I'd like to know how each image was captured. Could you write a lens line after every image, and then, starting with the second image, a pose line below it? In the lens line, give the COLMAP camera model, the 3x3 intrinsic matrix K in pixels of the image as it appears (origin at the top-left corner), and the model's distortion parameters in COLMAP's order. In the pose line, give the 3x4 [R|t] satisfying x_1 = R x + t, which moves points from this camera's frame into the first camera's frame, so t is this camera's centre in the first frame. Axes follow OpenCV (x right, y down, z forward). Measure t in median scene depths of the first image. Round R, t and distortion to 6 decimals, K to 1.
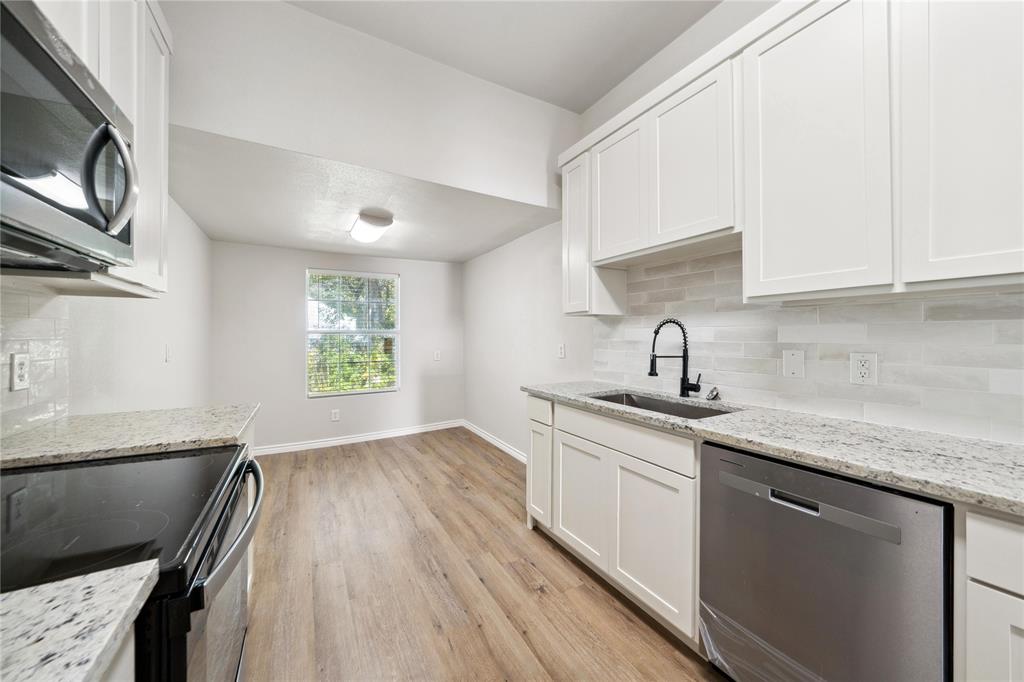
lens RADIAL K [[373.2, 0, 514.6], [0, 373.2, 336.1], [0, 0, 1]] dist [-0.000102, -0.000077]
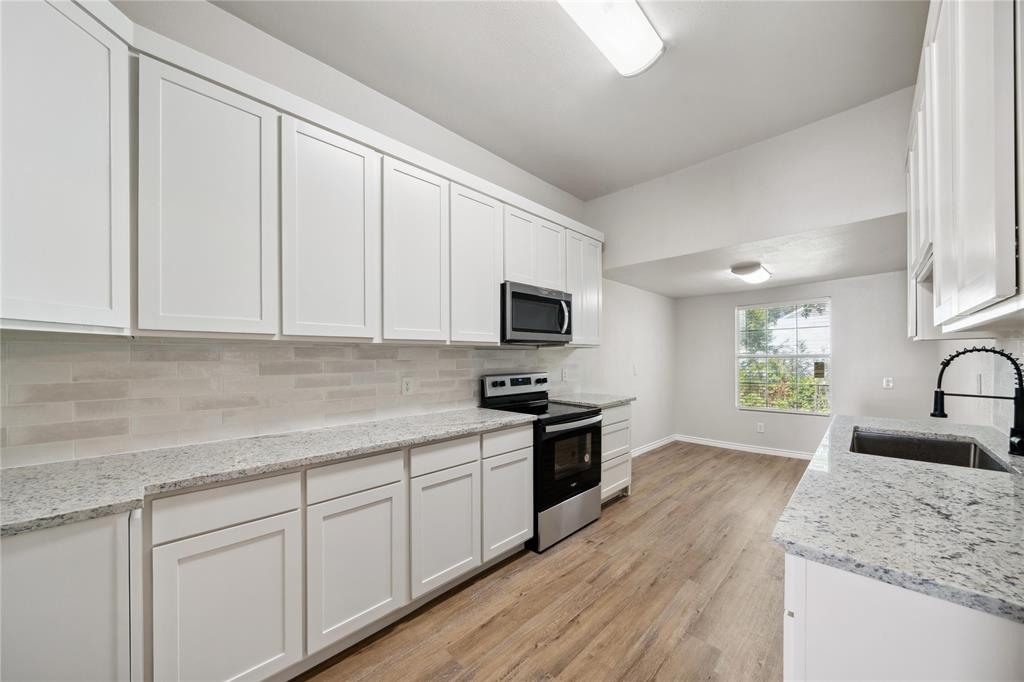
lens RADIAL K [[358.9, 0, 514.0], [0, 358.9, 358.9], [0, 0, 1]] dist [0.000198, 0.000006]
pose [[0.267549, 0.000561, -0.963544, 0.834757], [0.006855, 0.999973, 0.002486, -0.027811], [0.963520, -0.007270, 0.267538, -0.109110]]
